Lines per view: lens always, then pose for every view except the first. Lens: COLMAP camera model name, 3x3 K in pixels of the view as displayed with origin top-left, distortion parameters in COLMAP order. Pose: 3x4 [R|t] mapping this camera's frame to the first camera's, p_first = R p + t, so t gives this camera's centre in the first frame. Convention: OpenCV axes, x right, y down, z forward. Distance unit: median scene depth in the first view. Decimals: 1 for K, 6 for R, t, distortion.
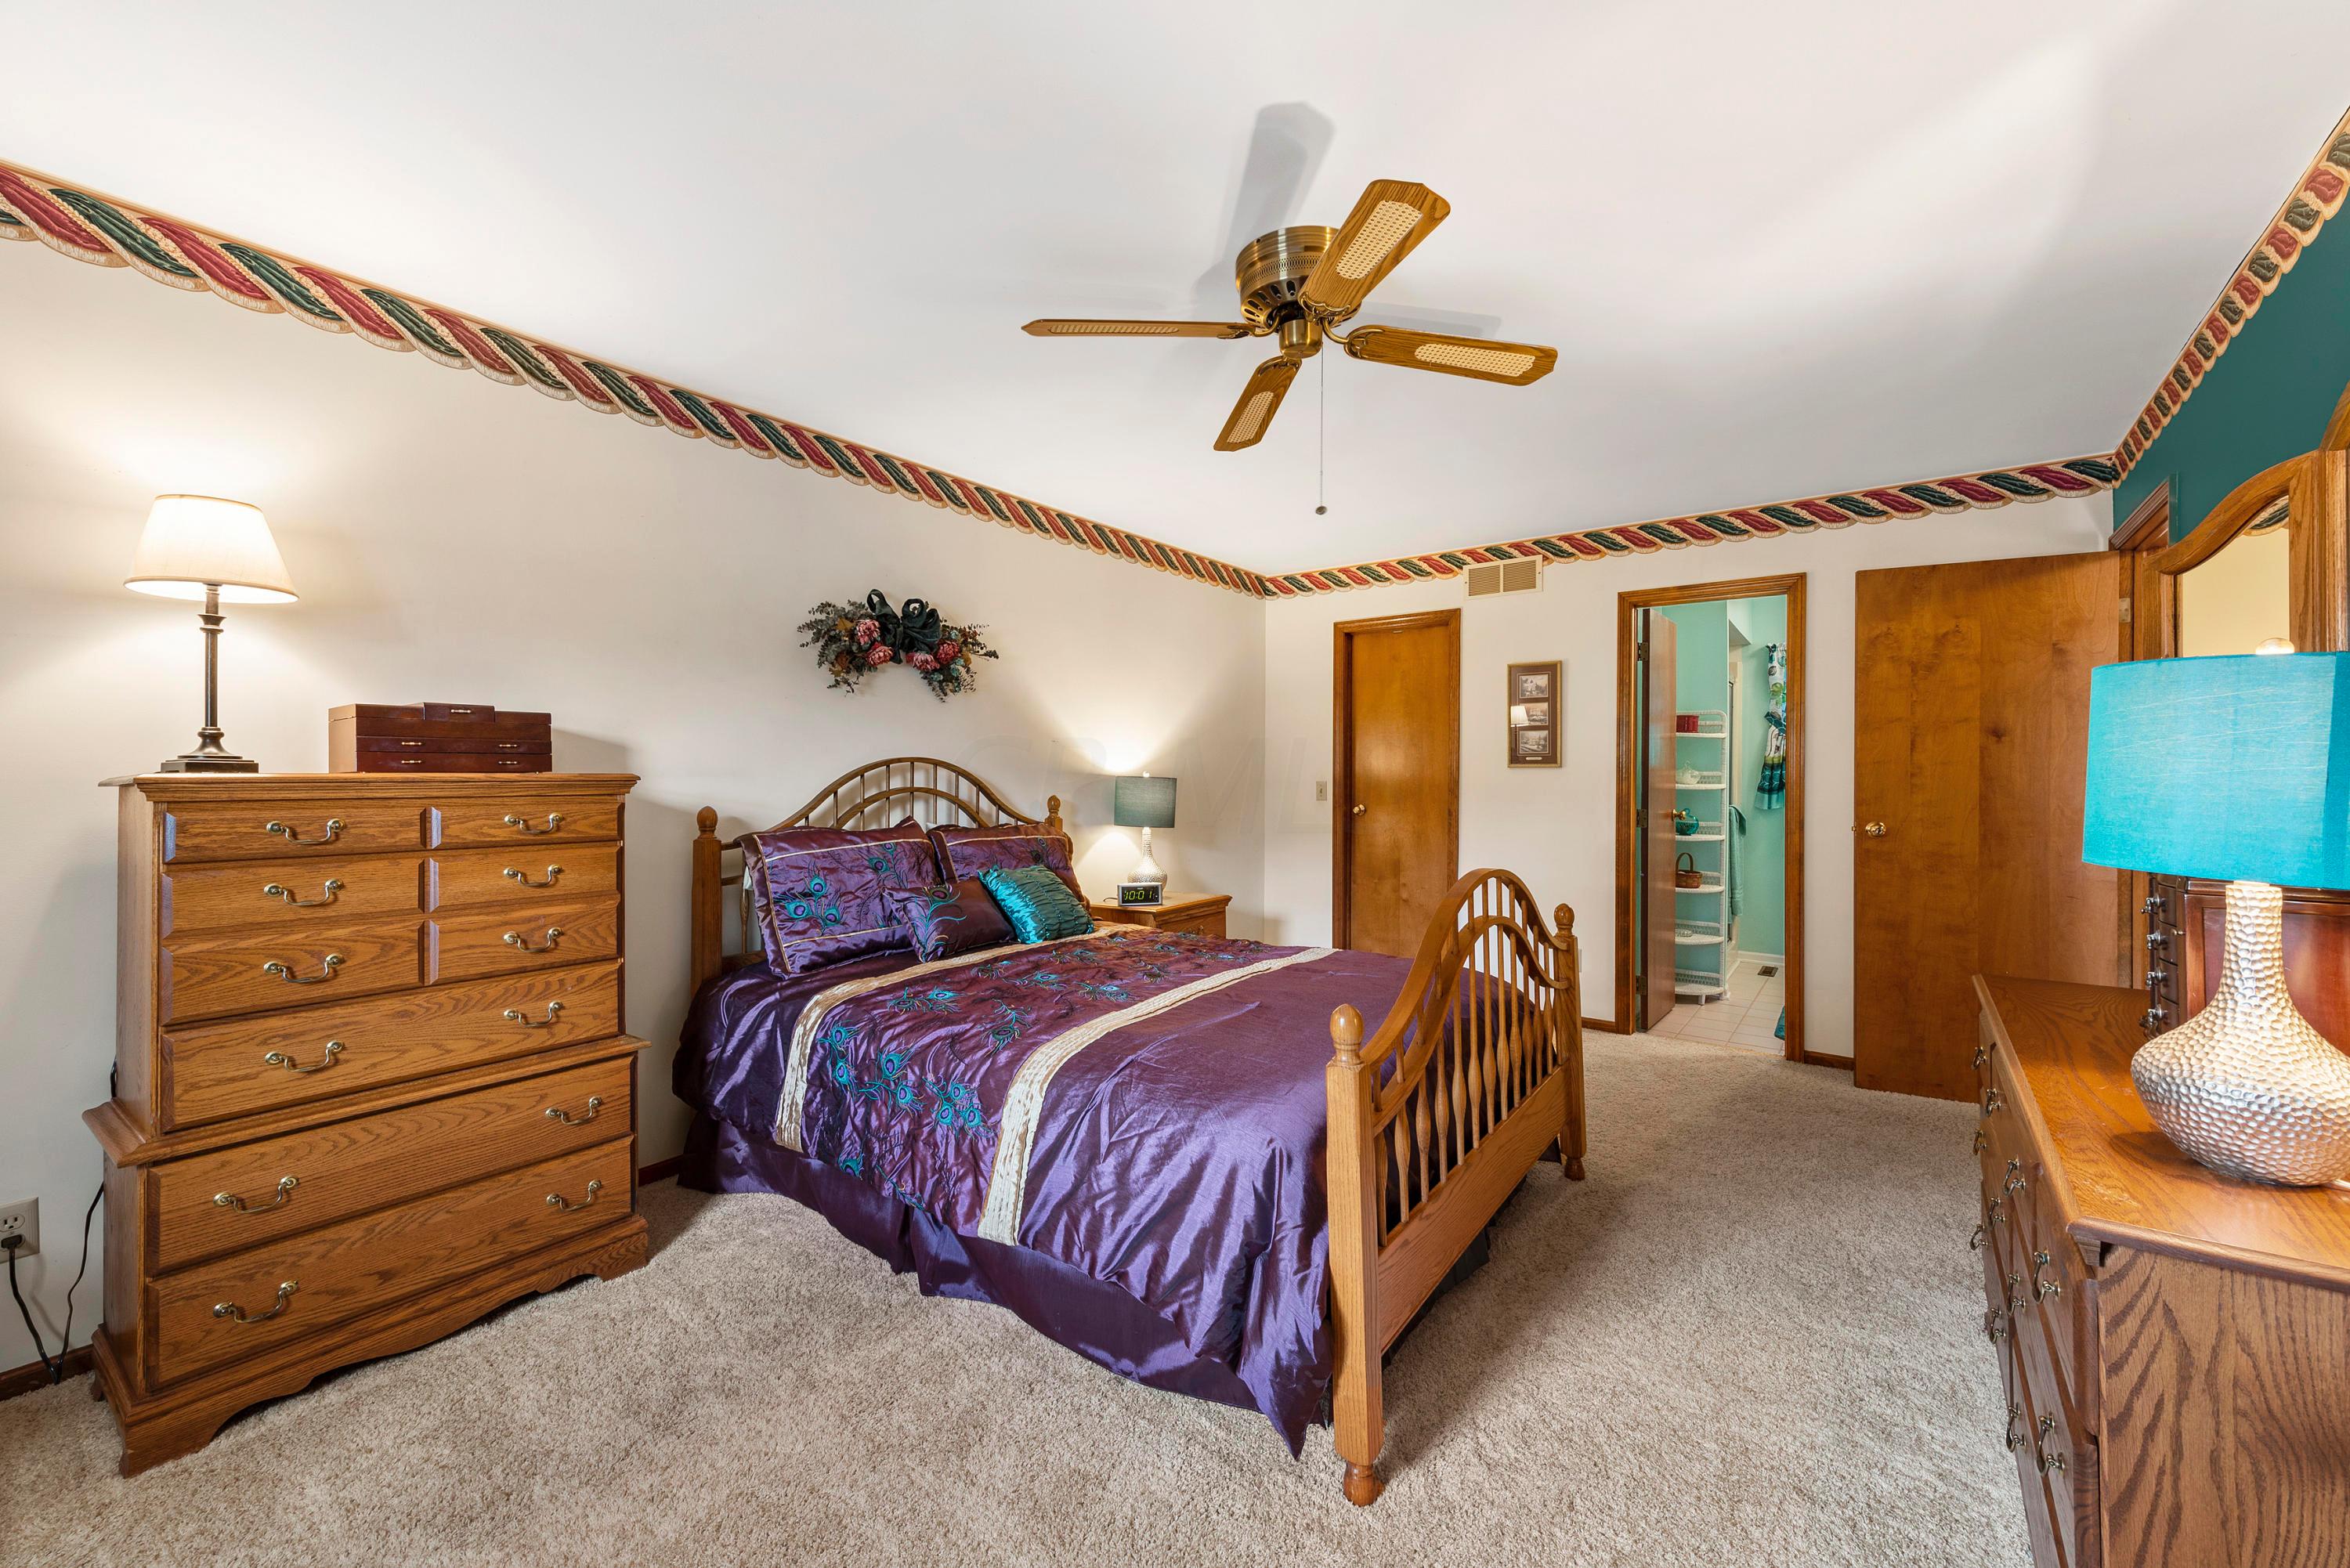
lens RADIAL K [[922.8, 0, 1162.9], [0, 922.8, 780.9], [0, 0, 1]] dist [0.011709, -0.002652]
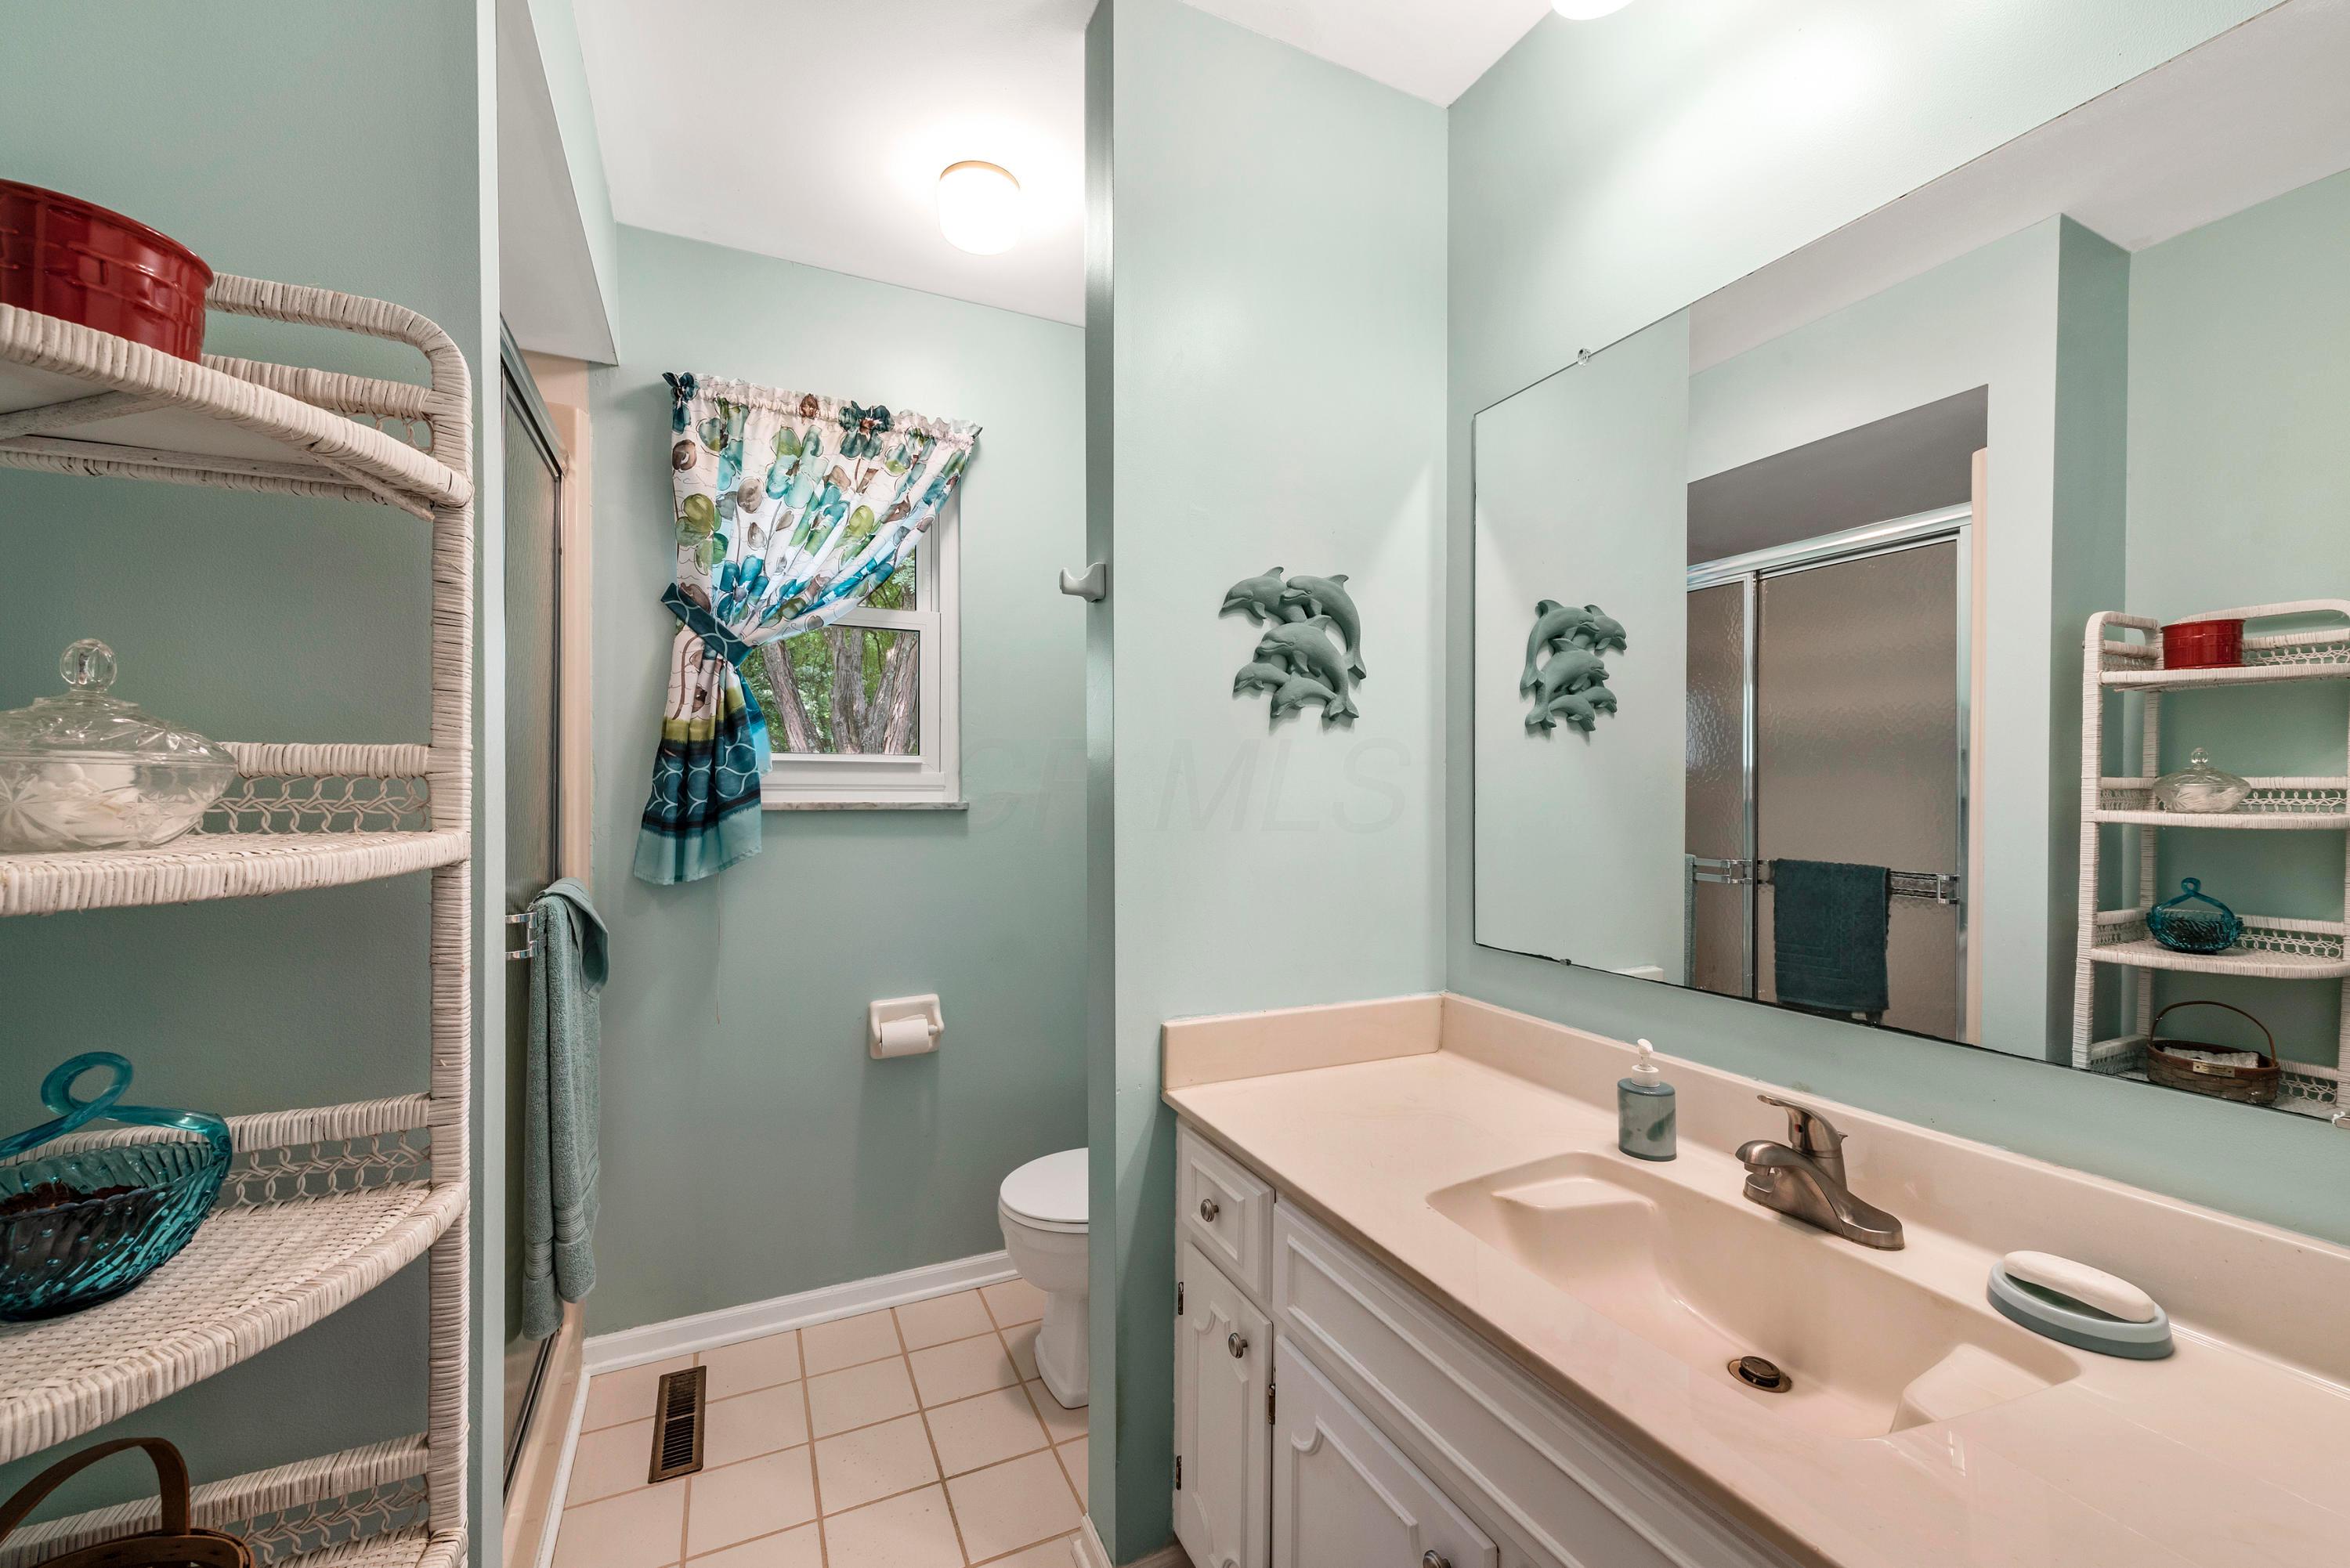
lens RADIAL K [[922.8, 0, 1173.9], [0, 922.8, 789.2], [0, 0, 1]] dist [0.011709, -0.002652]
pose [[0.448912, -0.008113, 0.893539, 0.442491], [0.002979, 0.999967, 0.007583, -0.003888], [-0.893571, -0.000742, 0.448921, 0.699115]]
